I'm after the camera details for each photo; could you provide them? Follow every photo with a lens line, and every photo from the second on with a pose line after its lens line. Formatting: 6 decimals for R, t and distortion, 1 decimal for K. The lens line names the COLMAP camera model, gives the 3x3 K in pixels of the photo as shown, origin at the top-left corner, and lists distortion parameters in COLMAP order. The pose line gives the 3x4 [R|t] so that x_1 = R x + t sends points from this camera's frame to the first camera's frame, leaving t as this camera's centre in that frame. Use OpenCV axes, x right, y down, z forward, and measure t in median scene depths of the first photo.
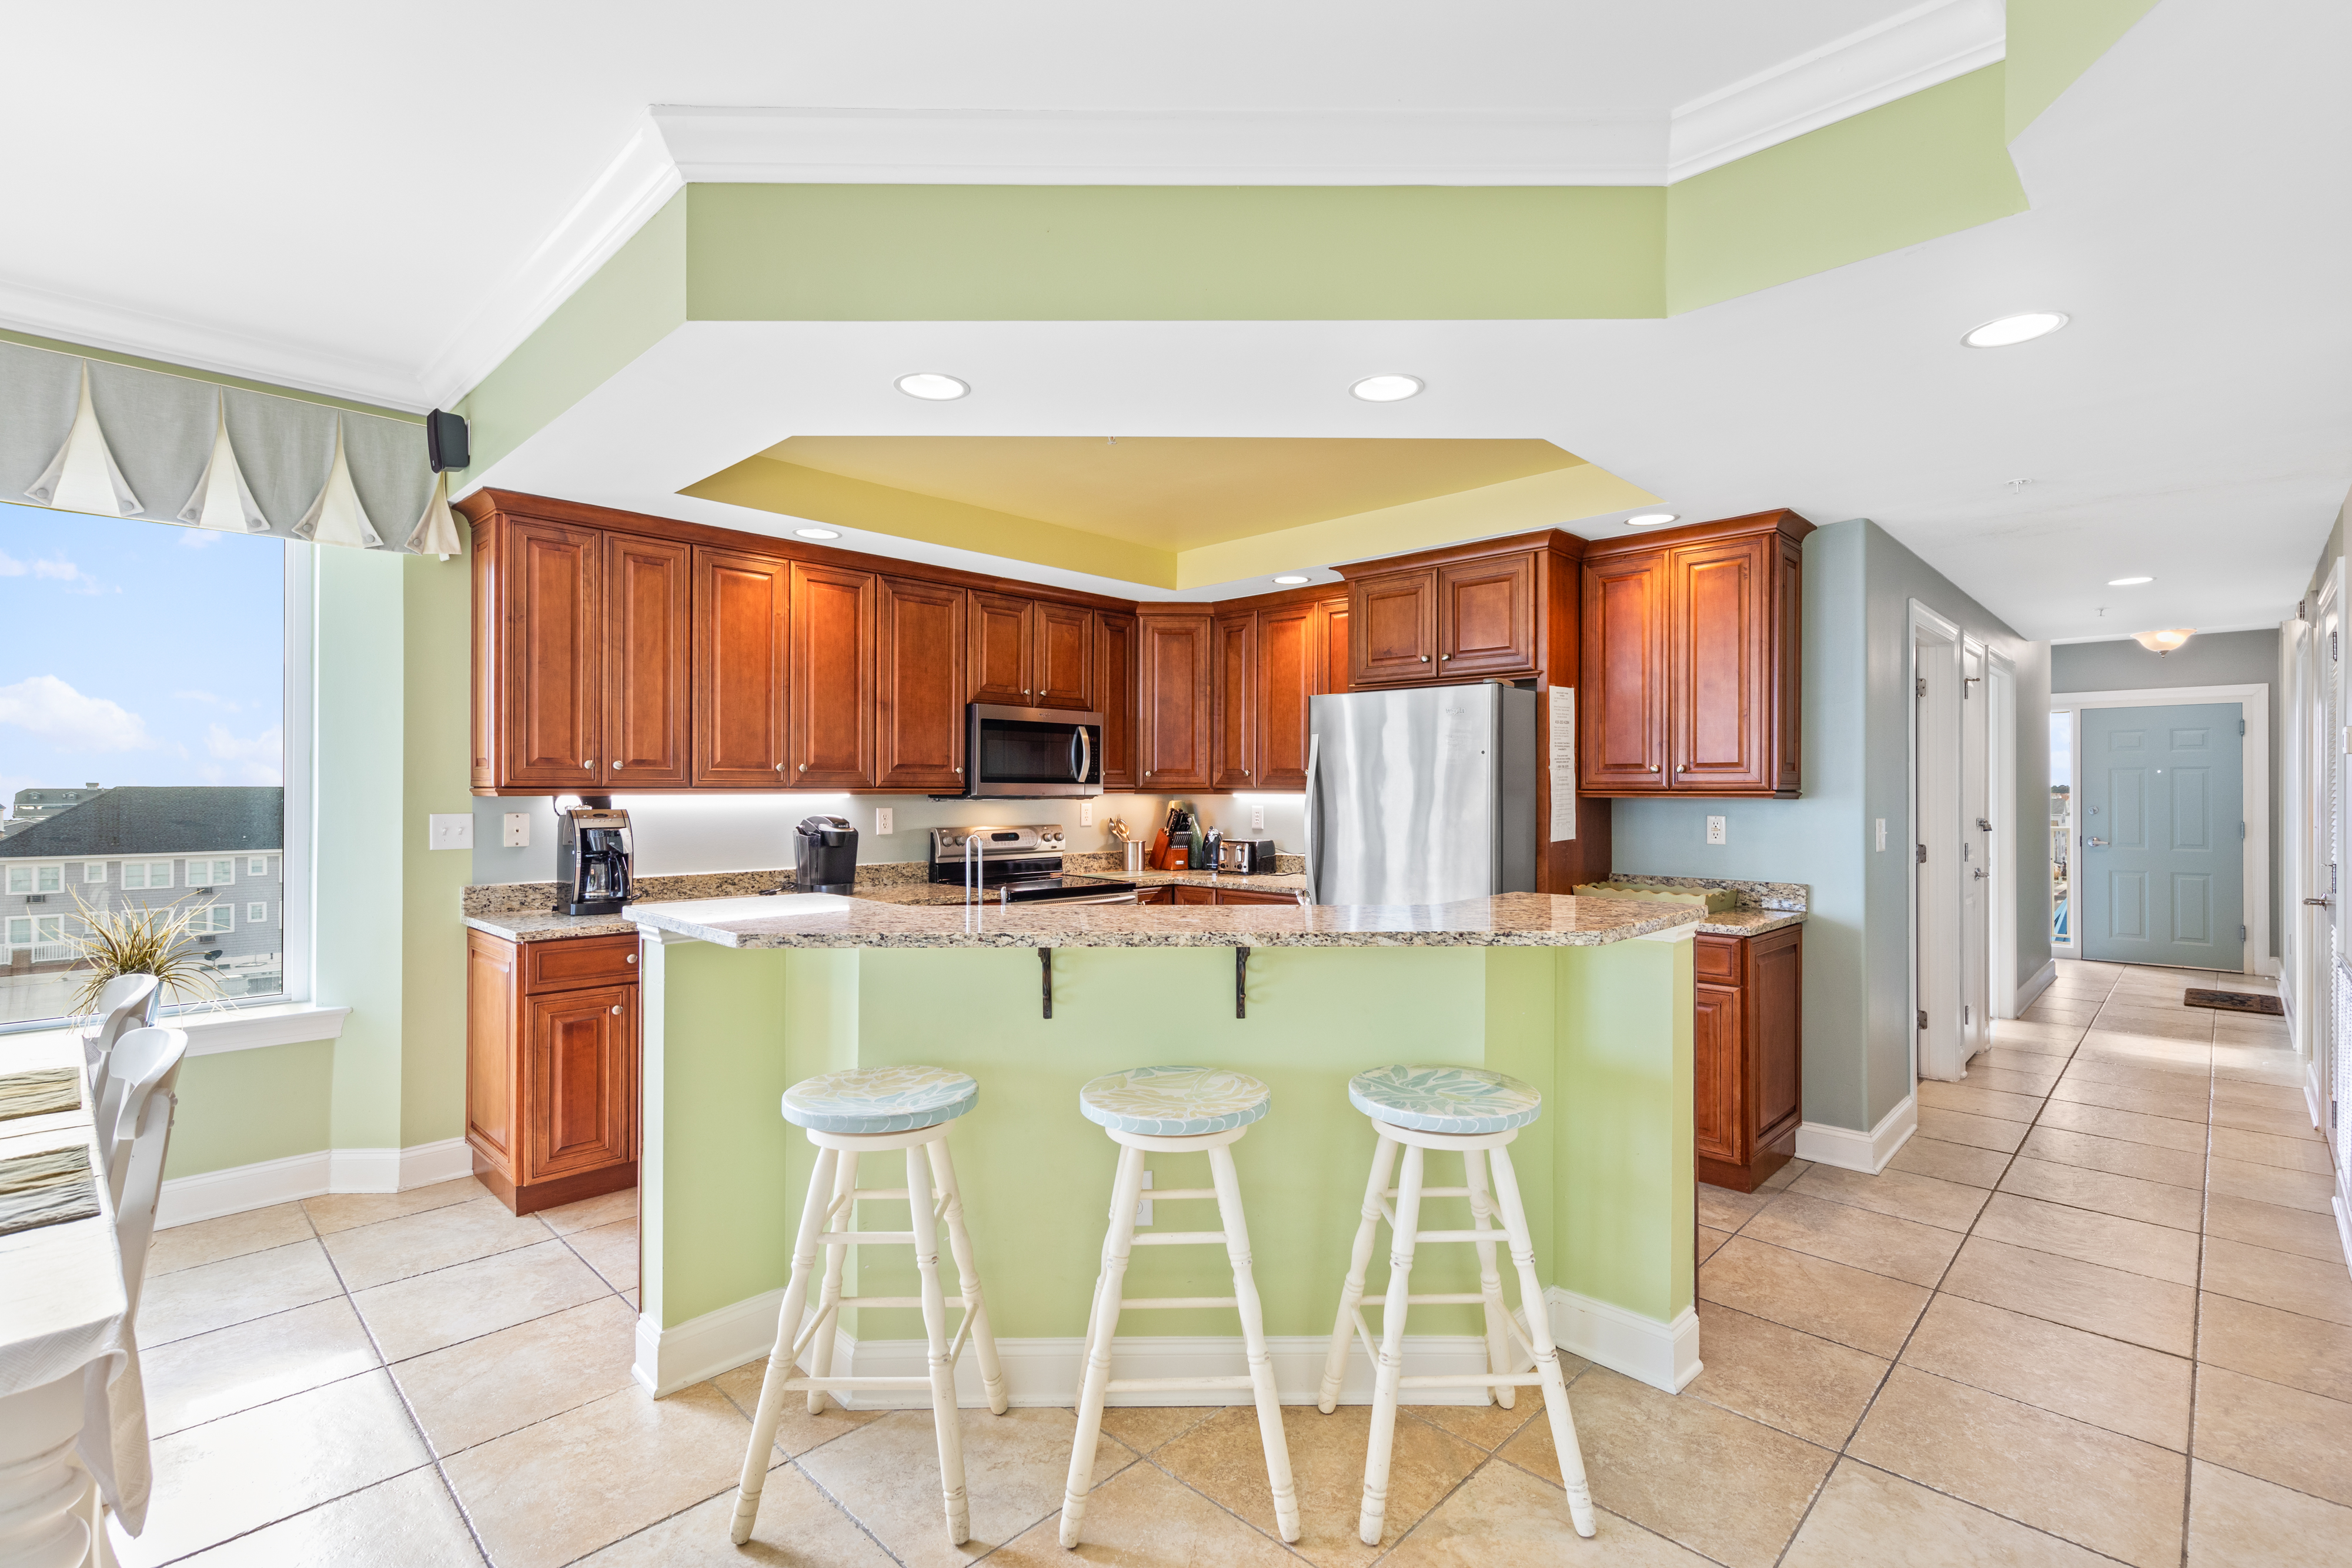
lens RADIAL K [[1059.3, 0, 1178.5], [0, 1059.3, 780.9], [0, 0, 1]] dist [0.007774, -0.000773]
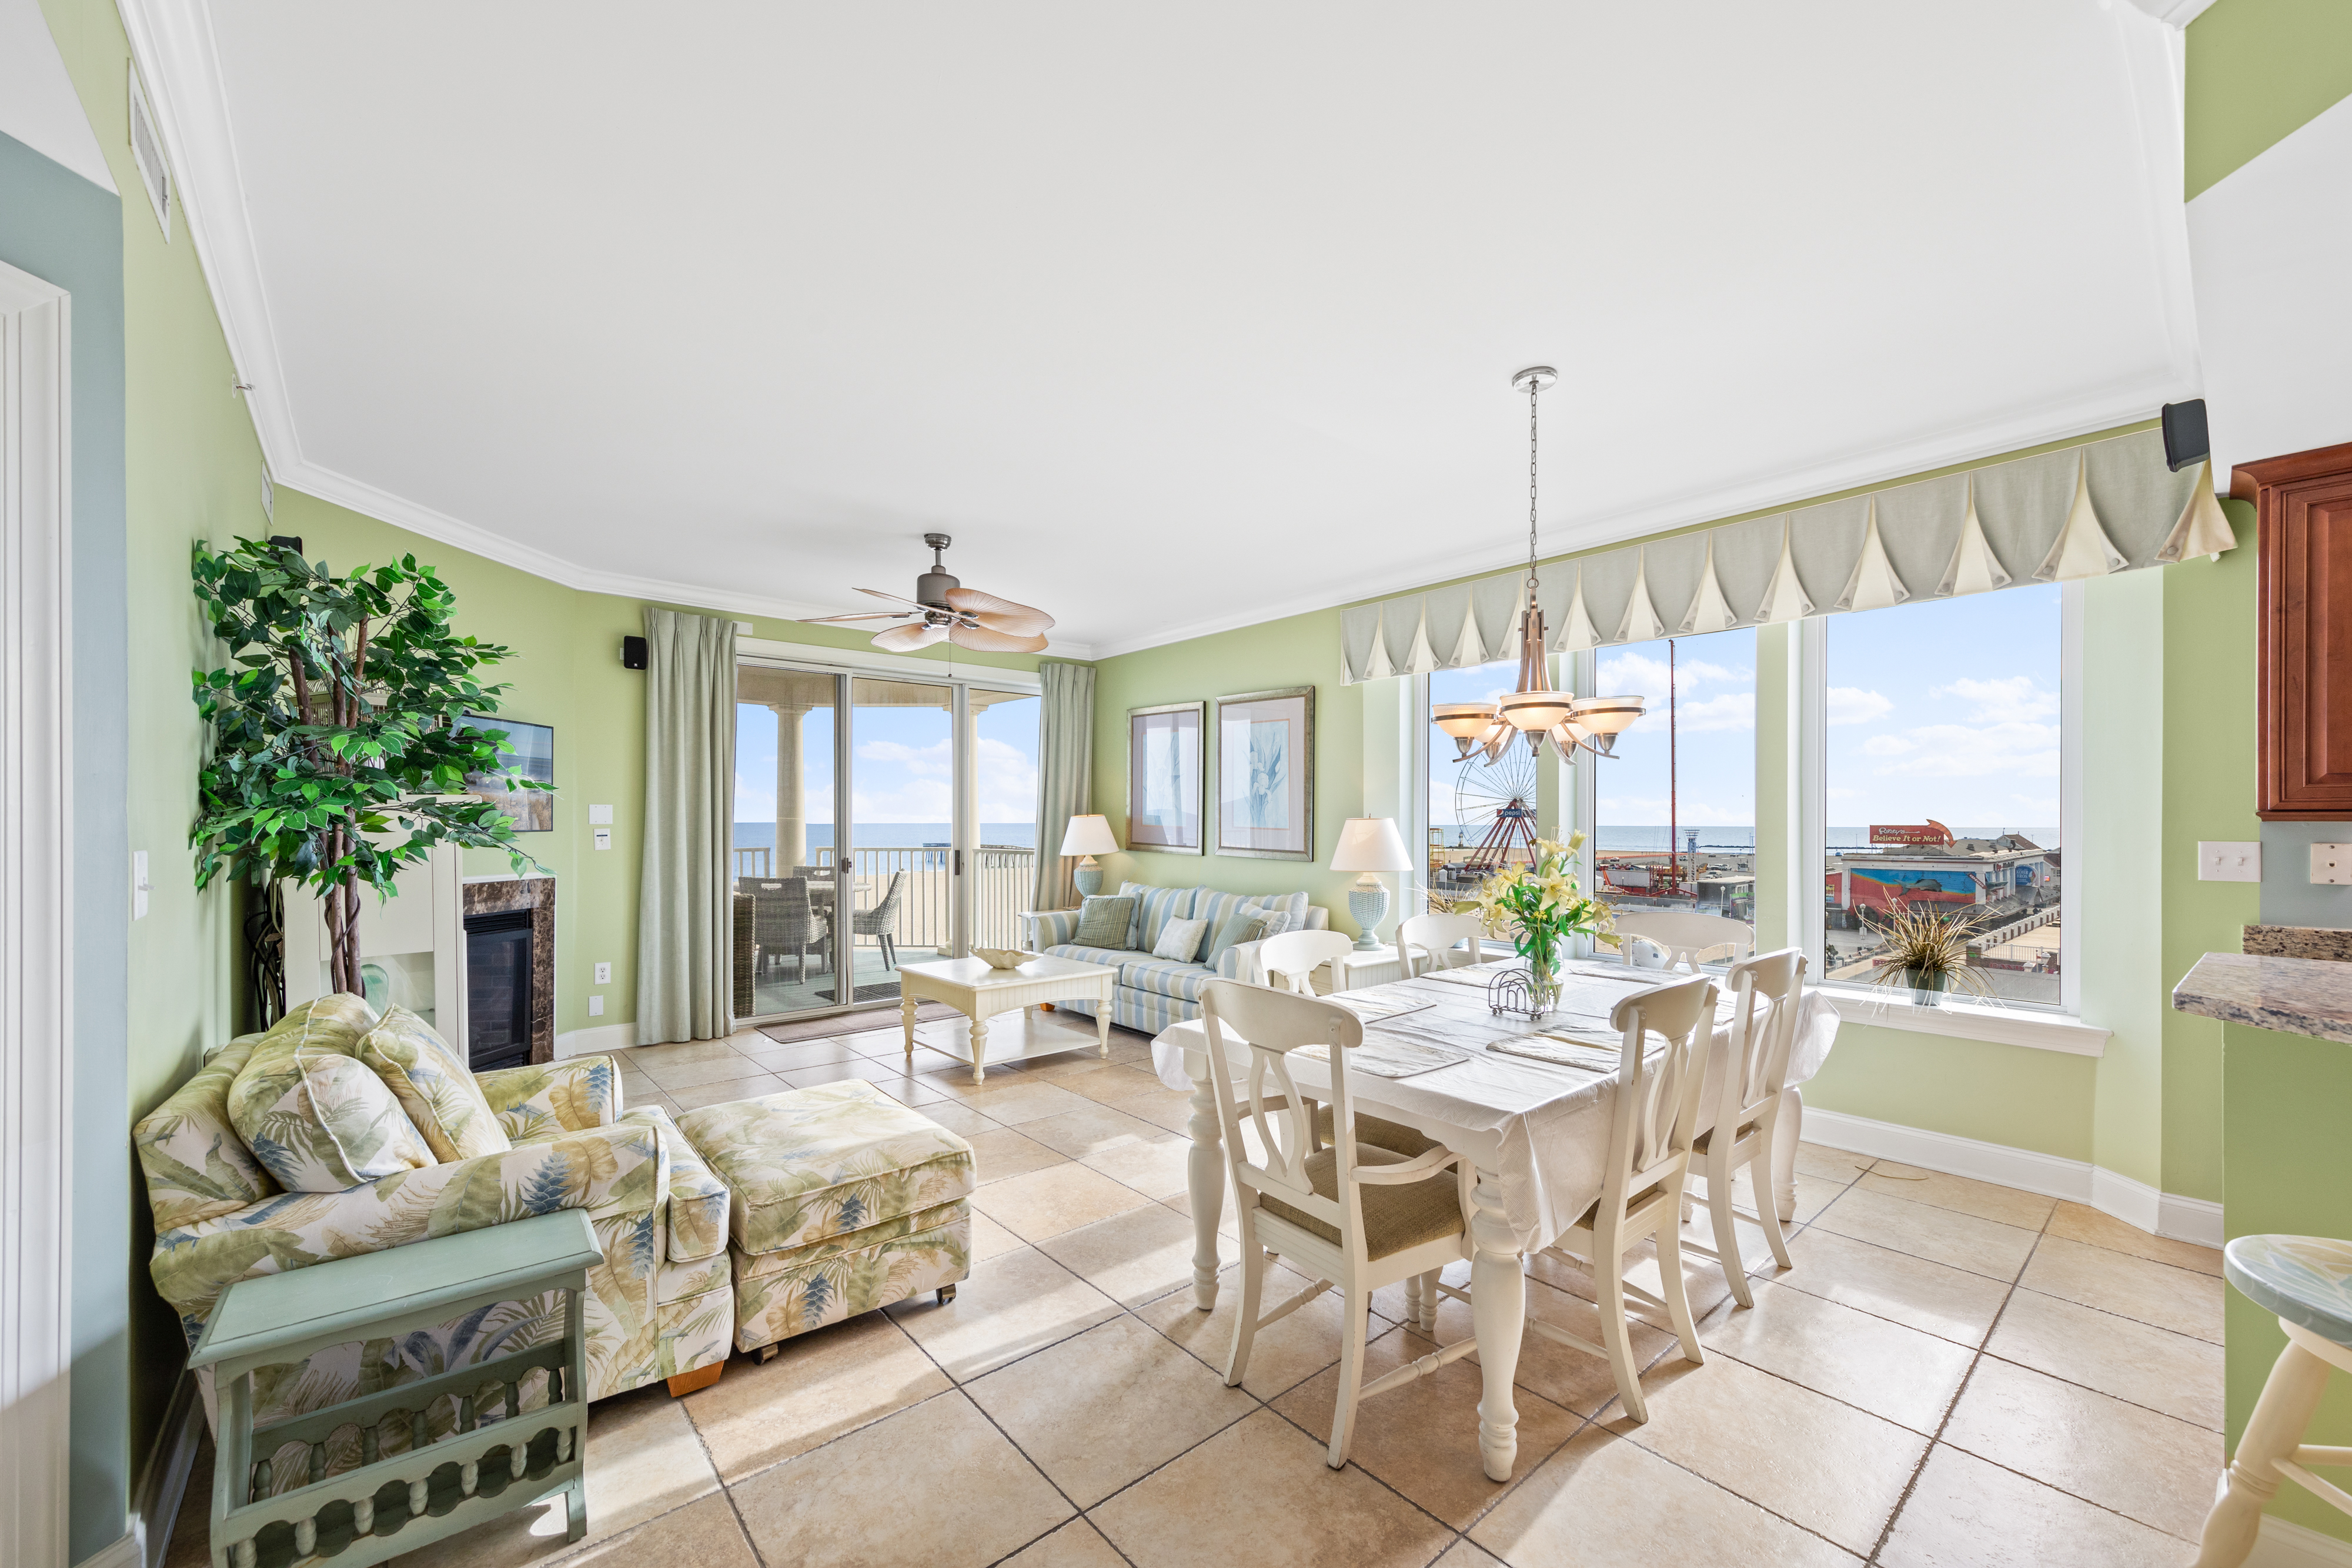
lens RADIAL K [[938.0, 0, 1186.0], [0, 938.0, 820.7], [0, 0, 1]] dist [0.008298, -0.001090]
pose [[-0.082087, -0.002515, -0.996622, 0.168081], [0.005541, 0.999980, -0.002980, 0.010209], [0.996610, -0.005767, -0.082072, 0.181545]]
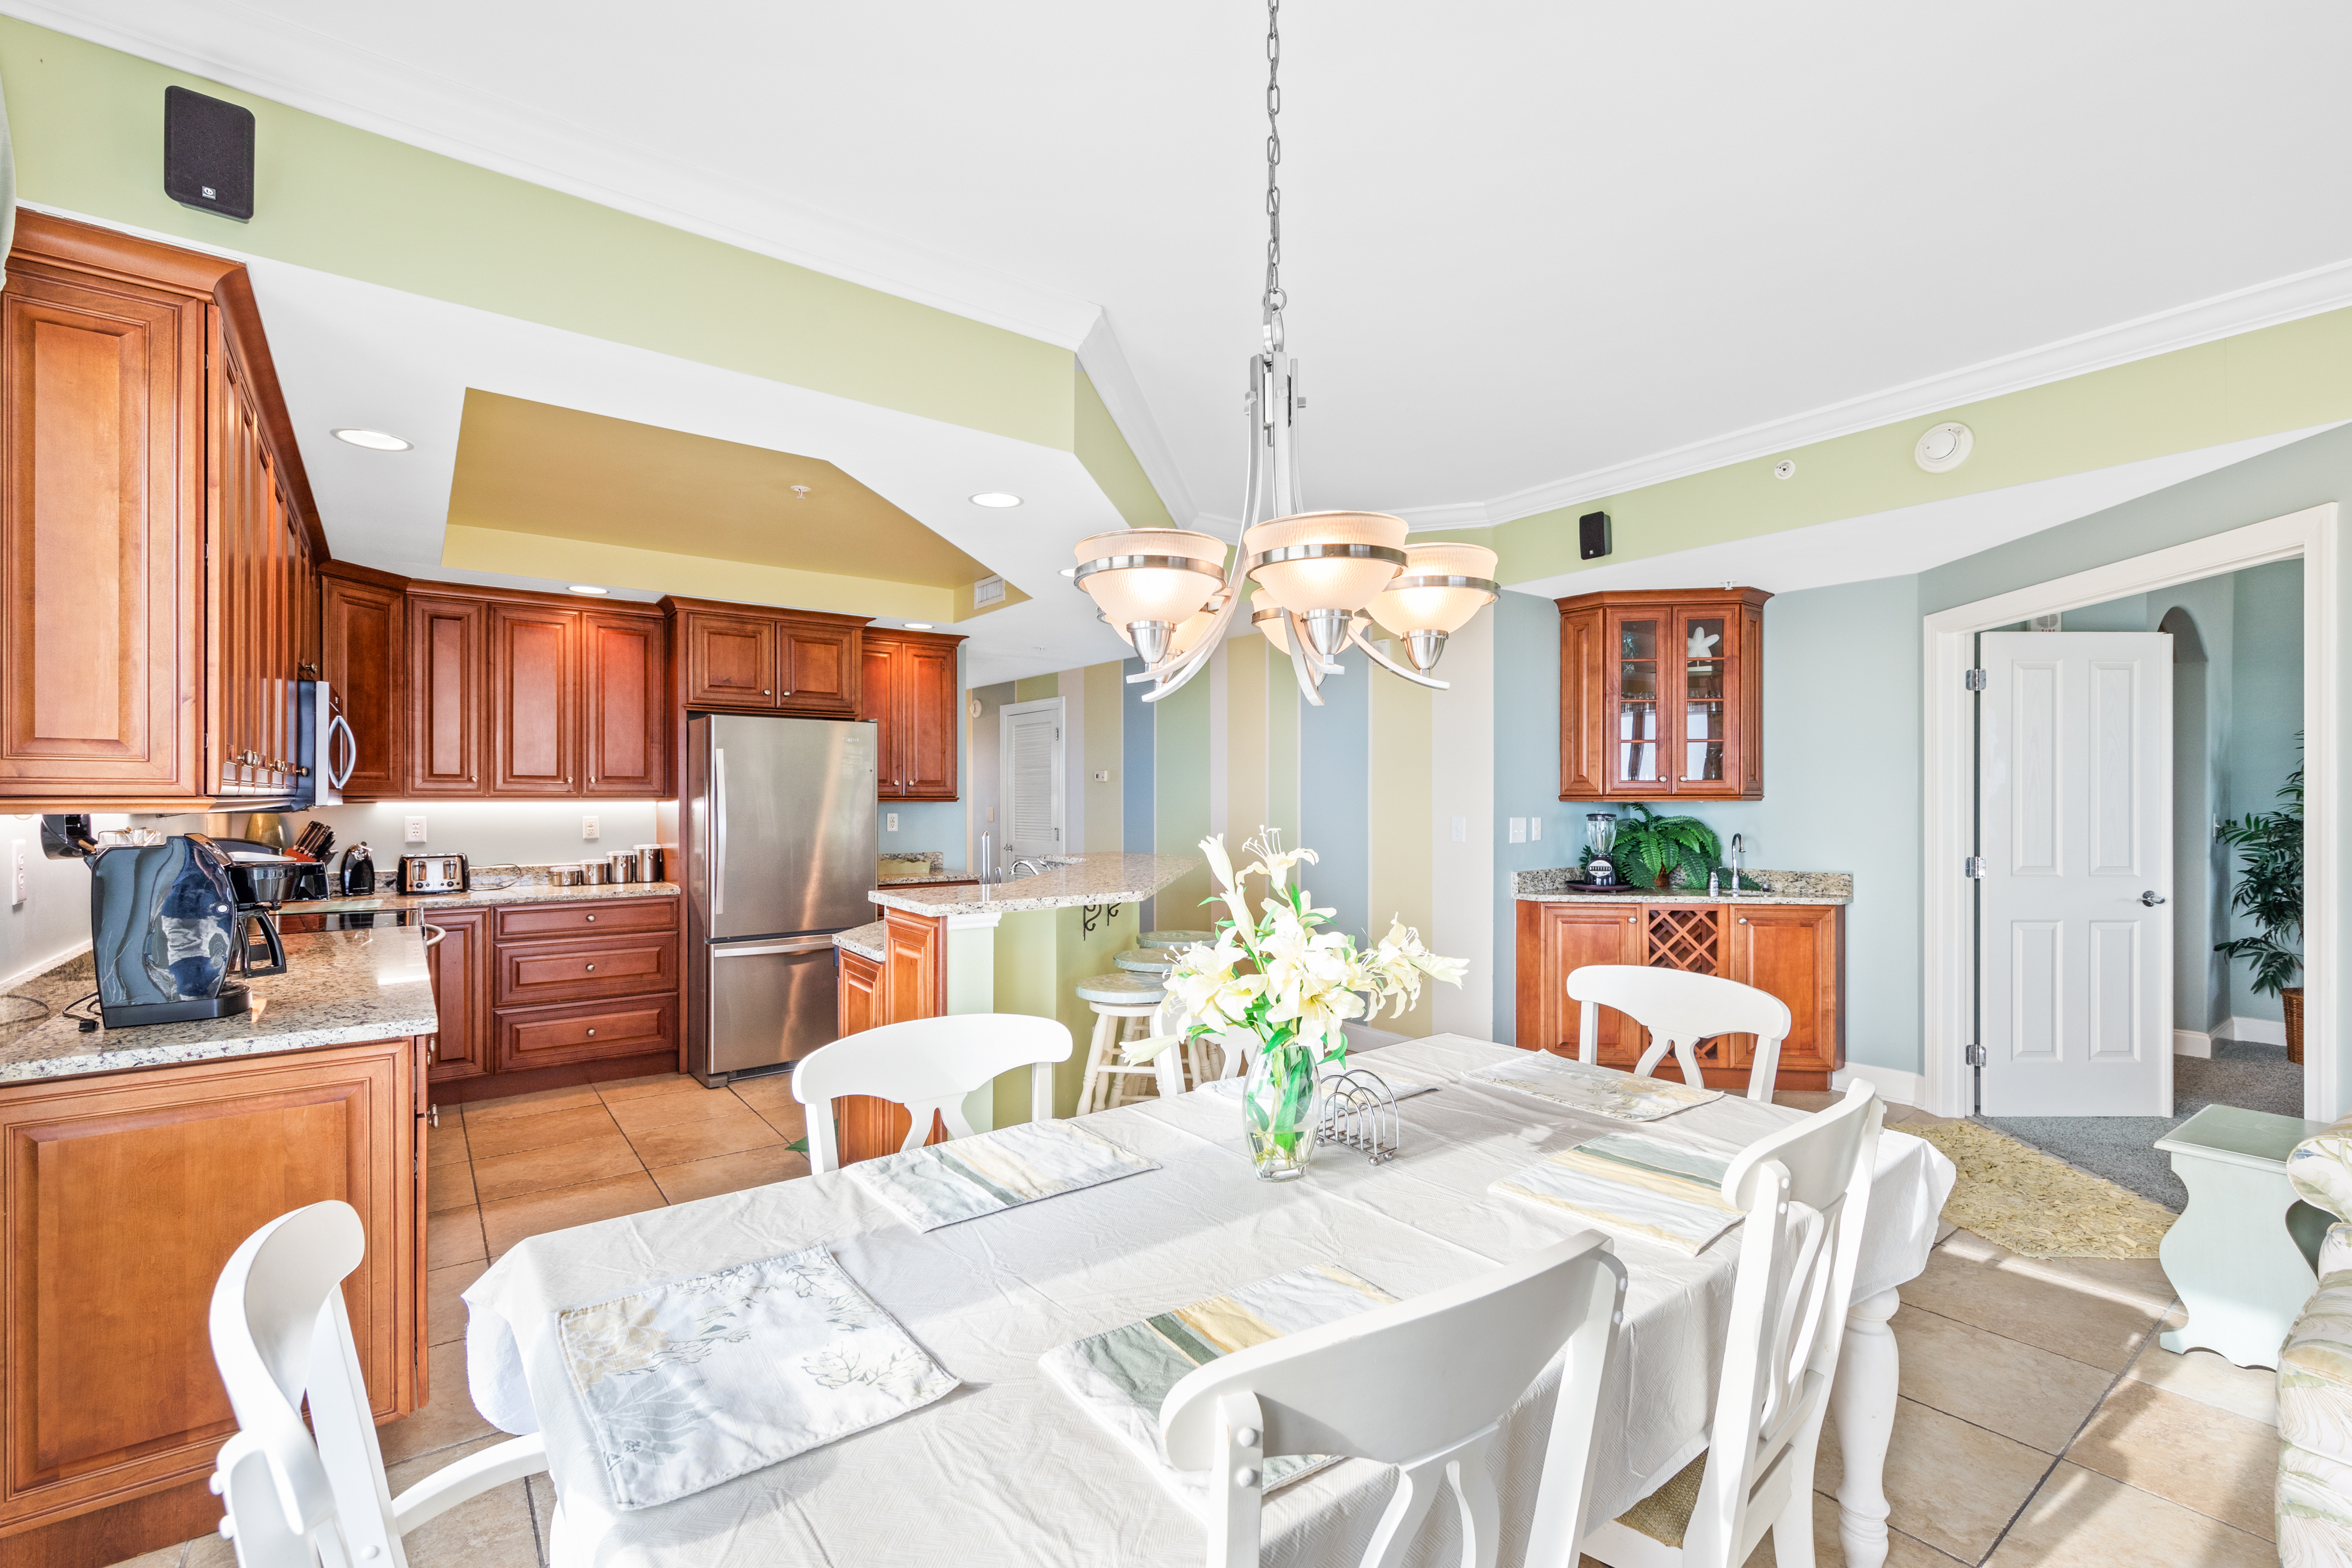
lens RADIAL K [[1059.3, 0, 1196.6], [0, 1059.3, 801.0], [0, 0, 1]] dist [0.007774, -0.000773]
pose [[0.153193, -0.008065, 0.988163, -0.974512], [-0.006118, 0.999940, 0.009110, -0.000952], [-0.988177, -0.007442, 0.153134, 0.329068]]
